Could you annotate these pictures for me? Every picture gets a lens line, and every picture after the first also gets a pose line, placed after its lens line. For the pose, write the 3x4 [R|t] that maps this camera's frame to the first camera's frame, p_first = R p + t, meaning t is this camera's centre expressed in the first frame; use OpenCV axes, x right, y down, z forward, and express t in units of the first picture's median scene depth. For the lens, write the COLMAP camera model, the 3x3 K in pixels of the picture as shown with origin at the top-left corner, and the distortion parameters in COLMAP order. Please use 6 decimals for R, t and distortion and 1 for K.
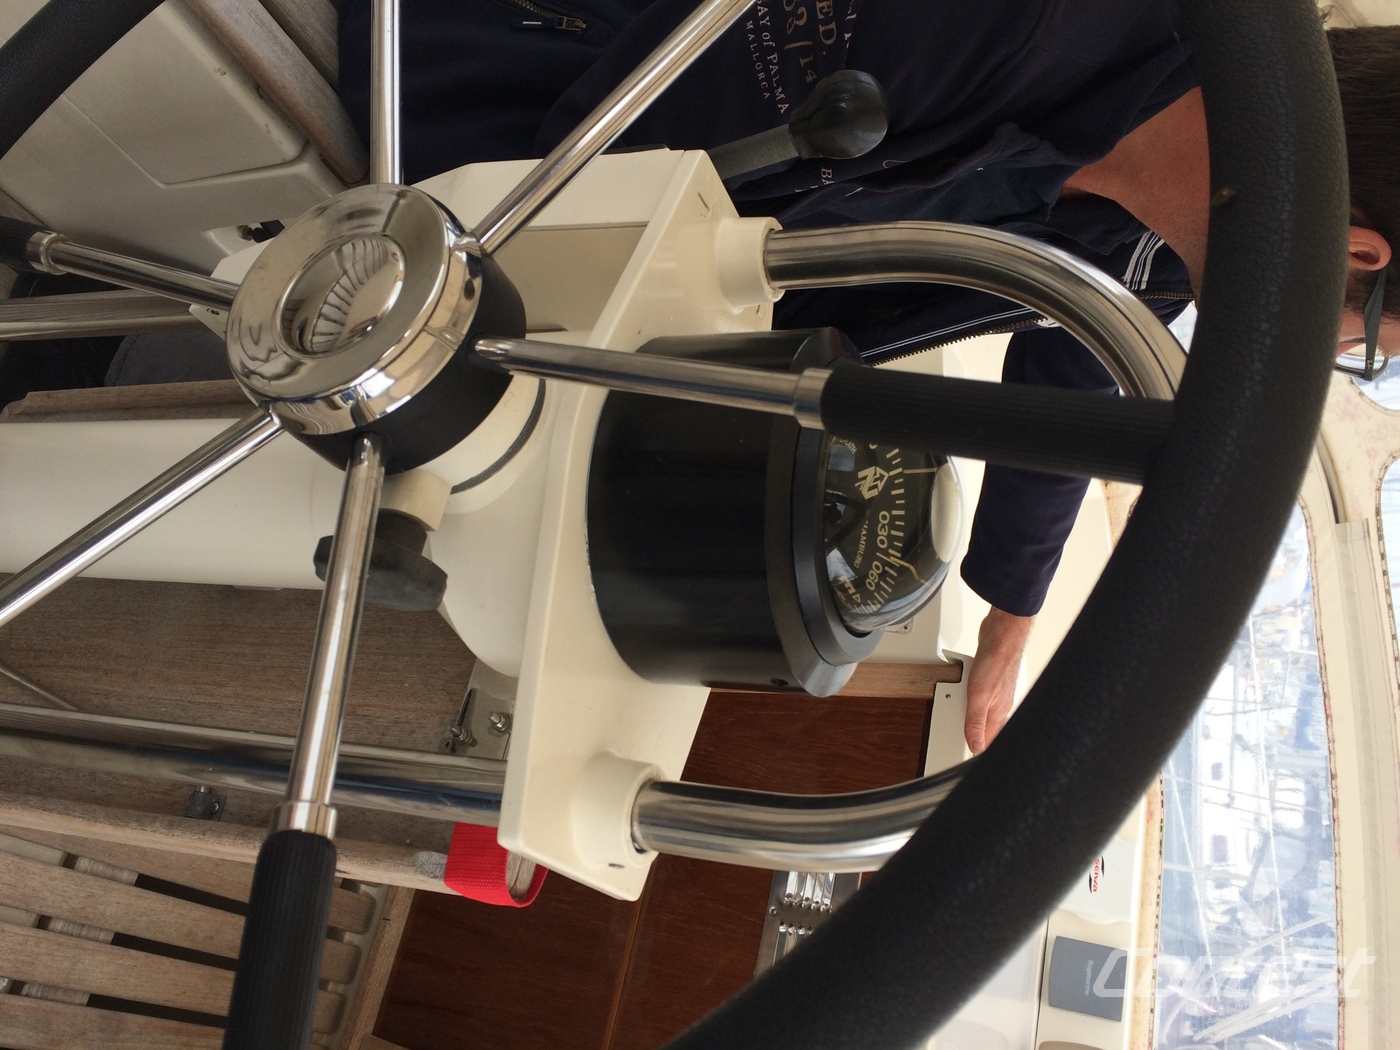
lens RADIAL K [[1205.8, 0, 700.0], [0, 1205.8, 525.0], [0, 0, 1]] dist [0.095921, -0.132191]
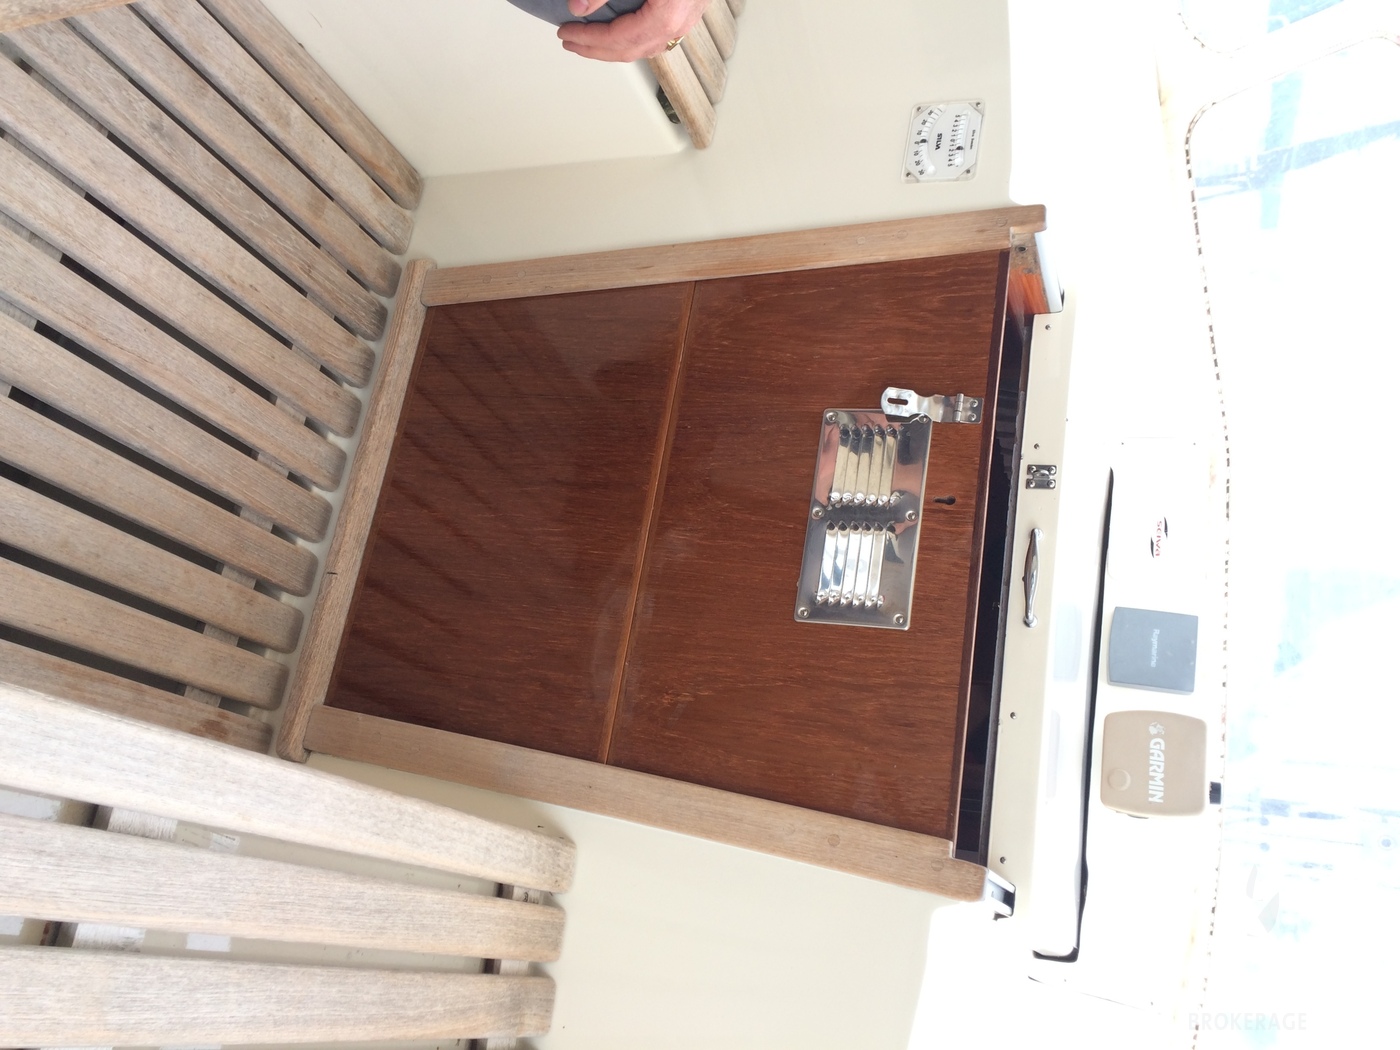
lens RADIAL K [[1205.8, 0, 700.0], [0, 1205.8, 525.0], [0, 0, 1]] dist [0.095921, -0.132191]
pose [[0.998099, -0.044637, 0.042492, -0.048453], [0.040323, 0.994421, 0.097475, 0.232011], [-0.046606, -0.095576, 0.994331, 0.199999]]
